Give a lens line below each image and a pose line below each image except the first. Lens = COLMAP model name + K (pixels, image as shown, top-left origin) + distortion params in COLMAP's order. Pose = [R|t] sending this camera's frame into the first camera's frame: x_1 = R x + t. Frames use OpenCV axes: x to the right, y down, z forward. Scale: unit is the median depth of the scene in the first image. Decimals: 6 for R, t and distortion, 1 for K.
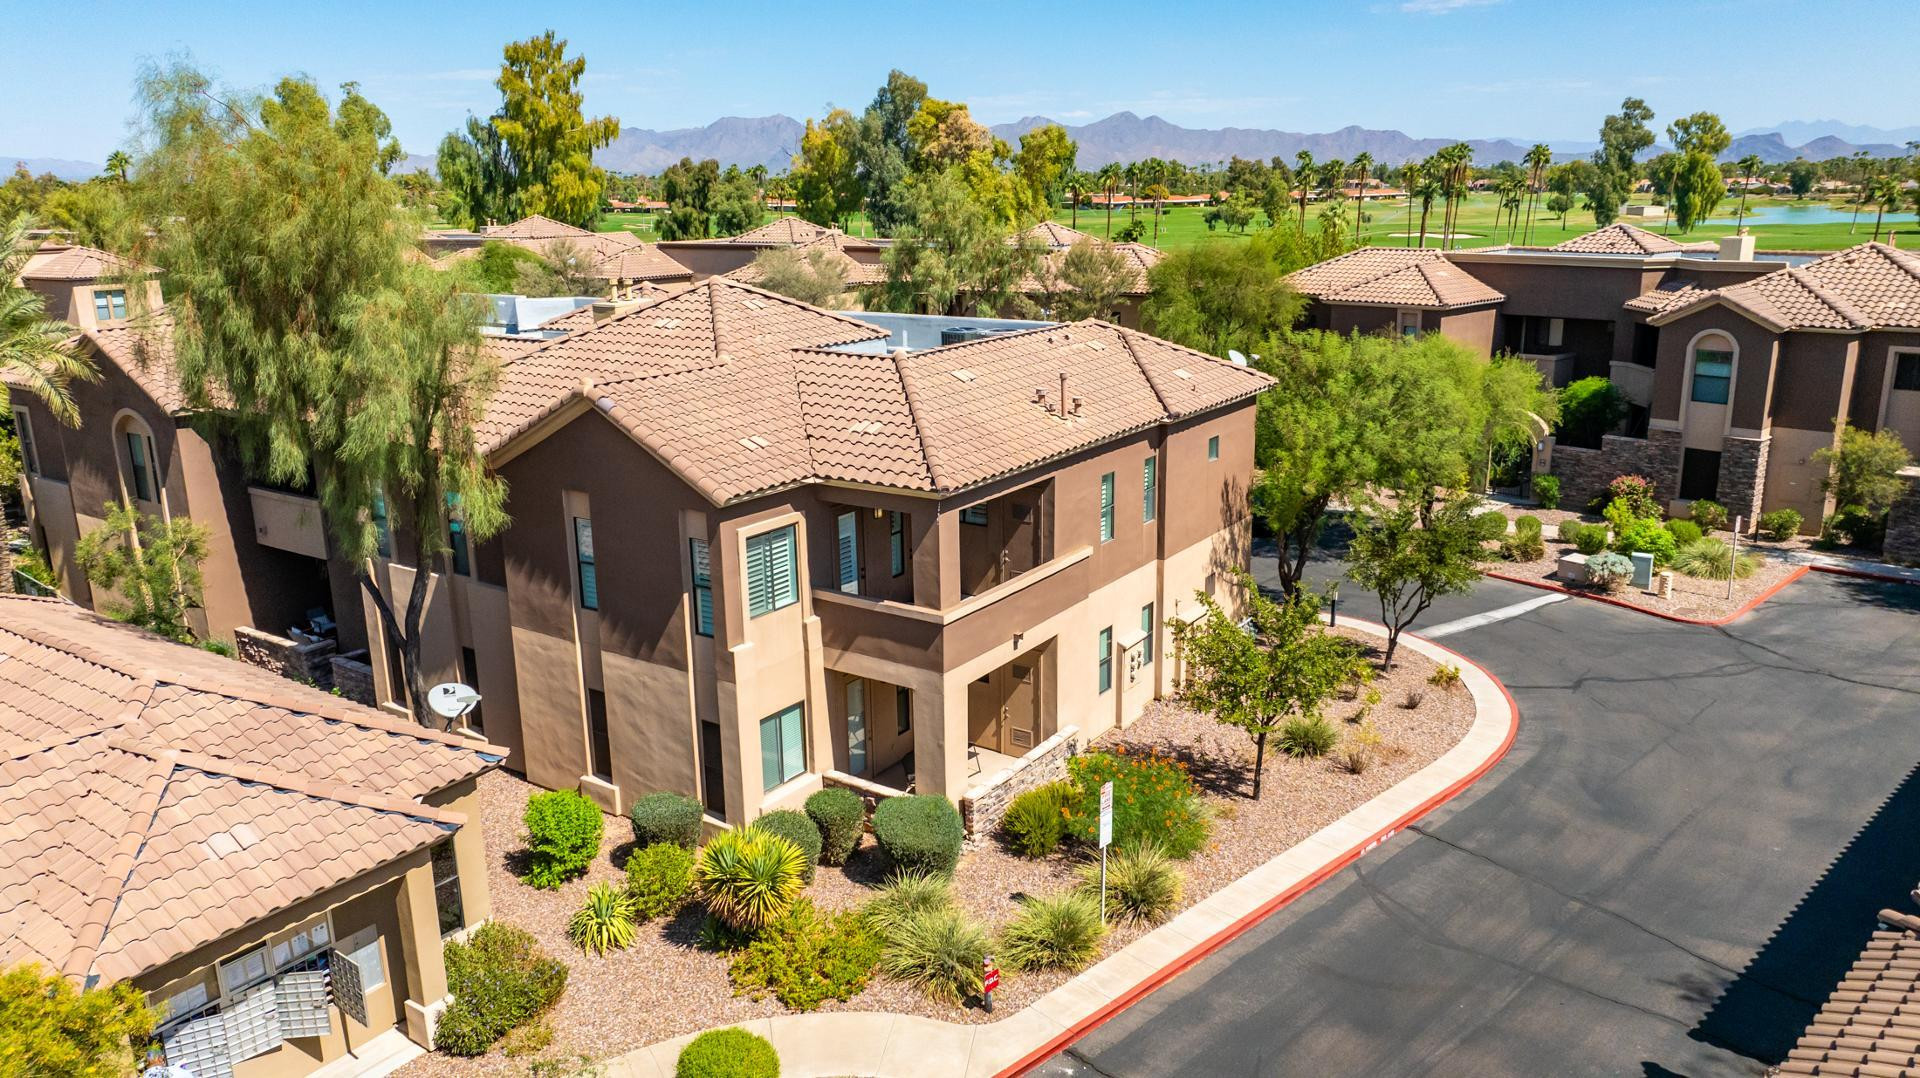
lens RADIAL K [[1356.2, 0, 968.9], [0, 1356.2, 530.0], [0, 0, 1]] dist [-0.017708, 0.003030]
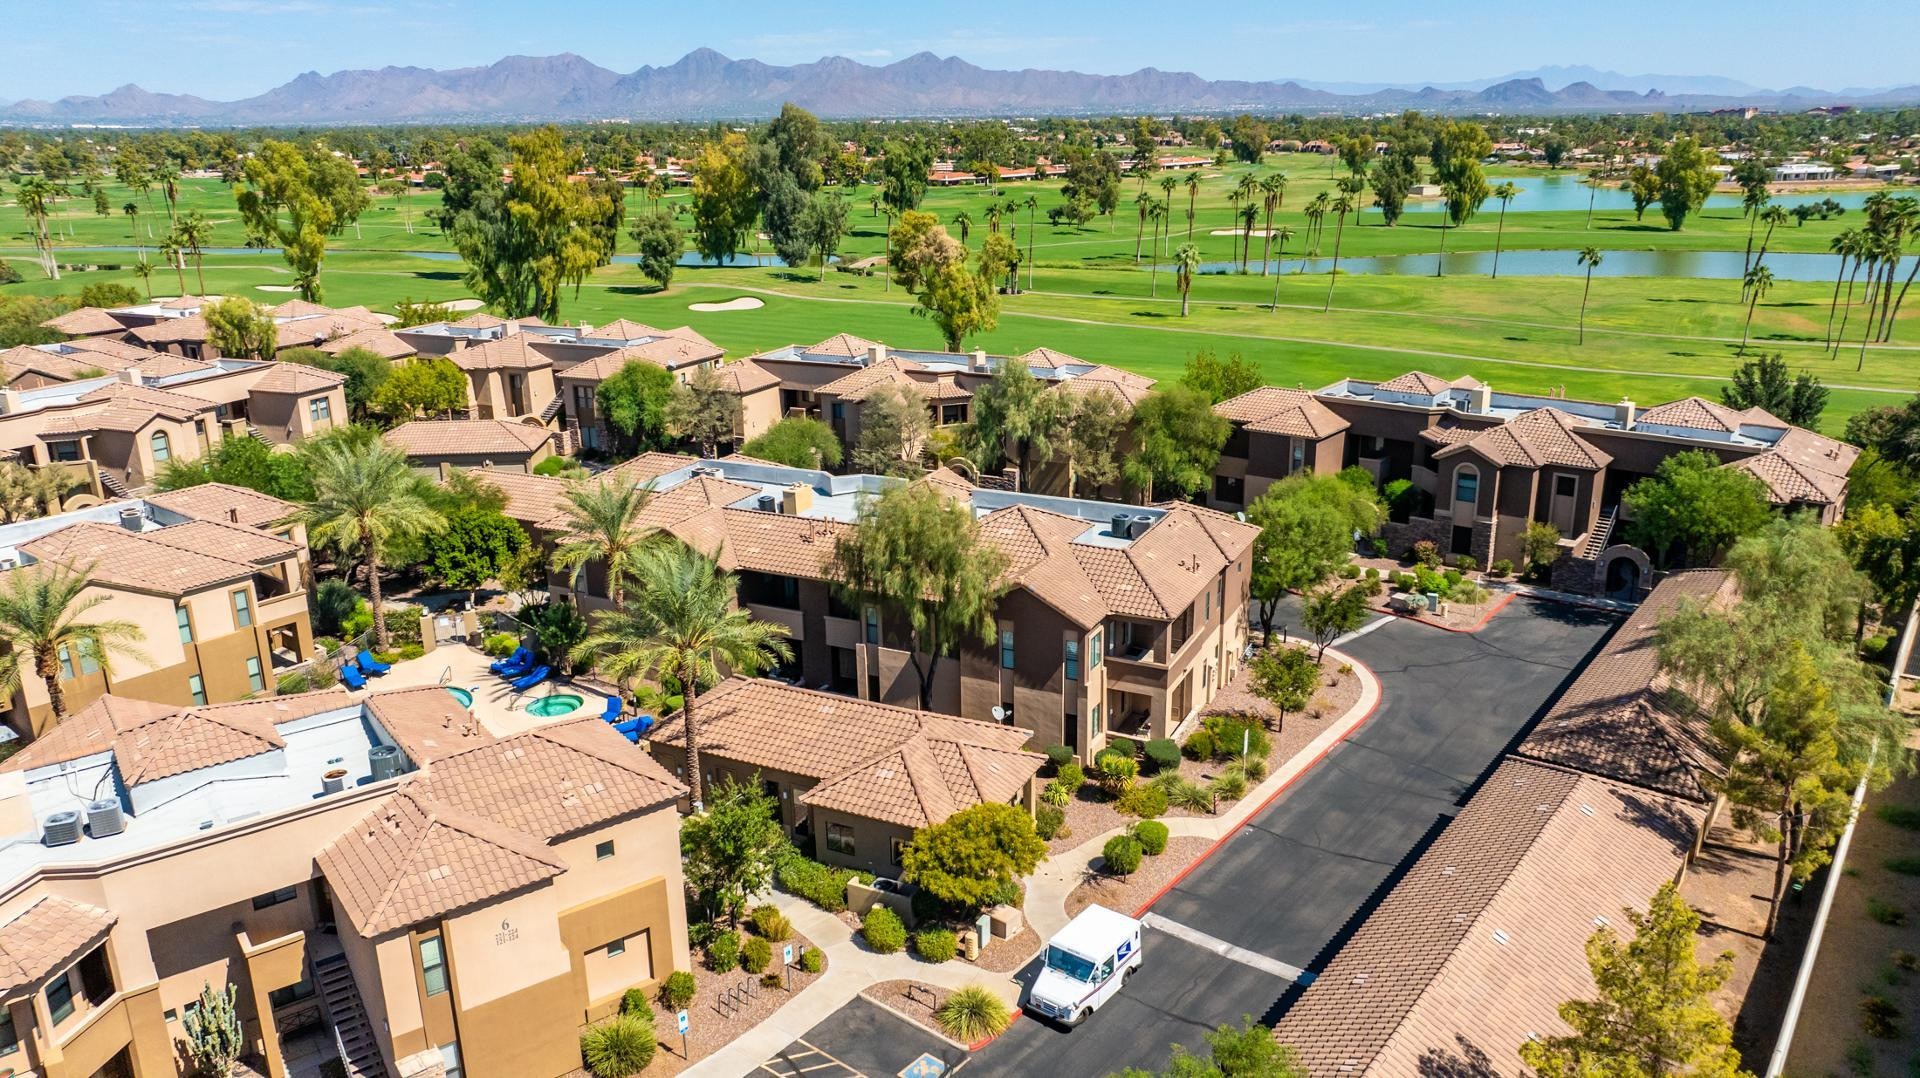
lens RADIAL K [[1354.9, 0, 972.2], [0, 1354.9, 534.6], [0, 0, 1]] dist [-0.009486, 0.002597]
pose [[0.989691, -0.040658, 0.137325, -0.591227], [0.034523, 0.998309, 0.046767, -0.256679], [-0.138994, -0.041544, 0.989421, -1.168019]]
